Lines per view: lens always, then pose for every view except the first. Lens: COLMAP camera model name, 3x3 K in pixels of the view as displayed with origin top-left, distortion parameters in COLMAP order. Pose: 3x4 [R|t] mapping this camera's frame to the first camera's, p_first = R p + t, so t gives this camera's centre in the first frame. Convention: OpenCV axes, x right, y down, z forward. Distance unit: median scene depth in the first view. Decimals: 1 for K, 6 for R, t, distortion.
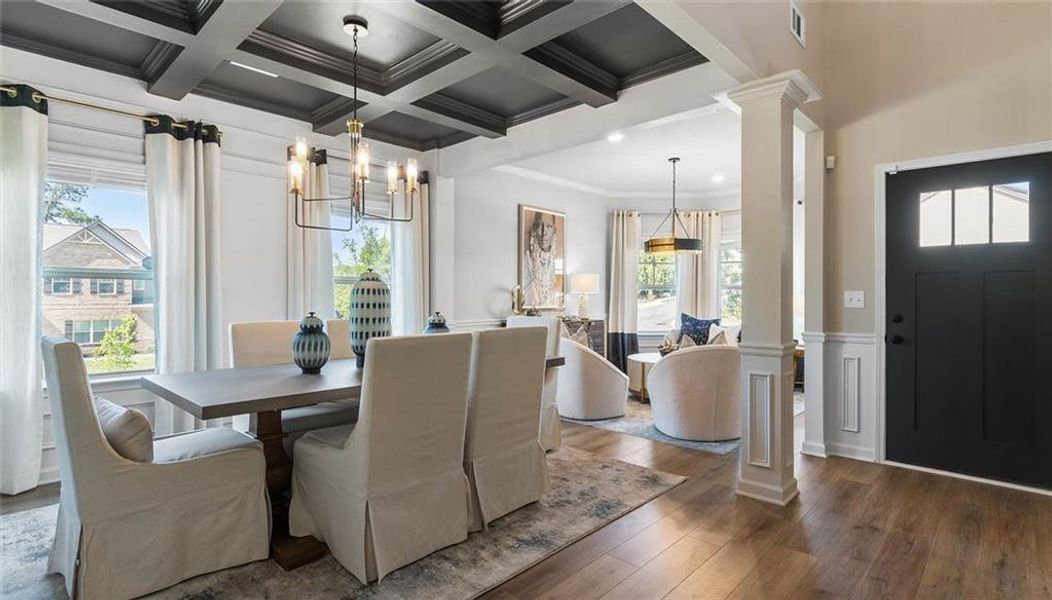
lens RADIAL K [[515.5, 0, 528.3], [0, 515.5, 297.0], [0, 0, 1]] dist [0.000236, -0.002572]
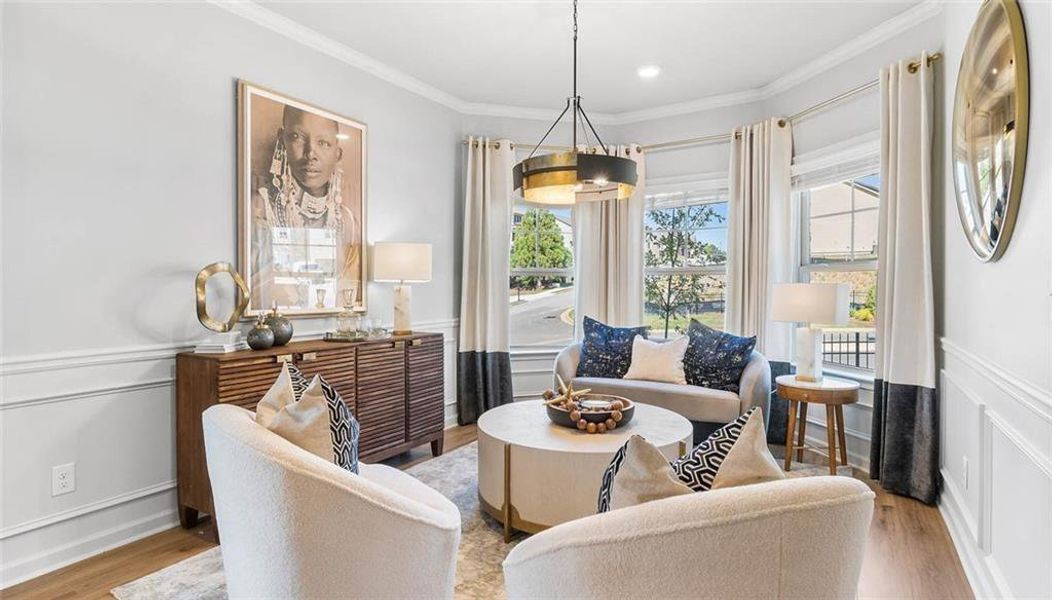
lens RADIAL K [[533.9, 0, 527.1], [0, 533.9, 299.3], [0, 0, 1]] dist [0.003184, -0.001930]
pose [[0.978301, -0.008082, 0.207032, 0.120989], [0.003698, 0.999761, 0.021557, -0.000964], [-0.207157, -0.020323, 0.978097, 0.463579]]
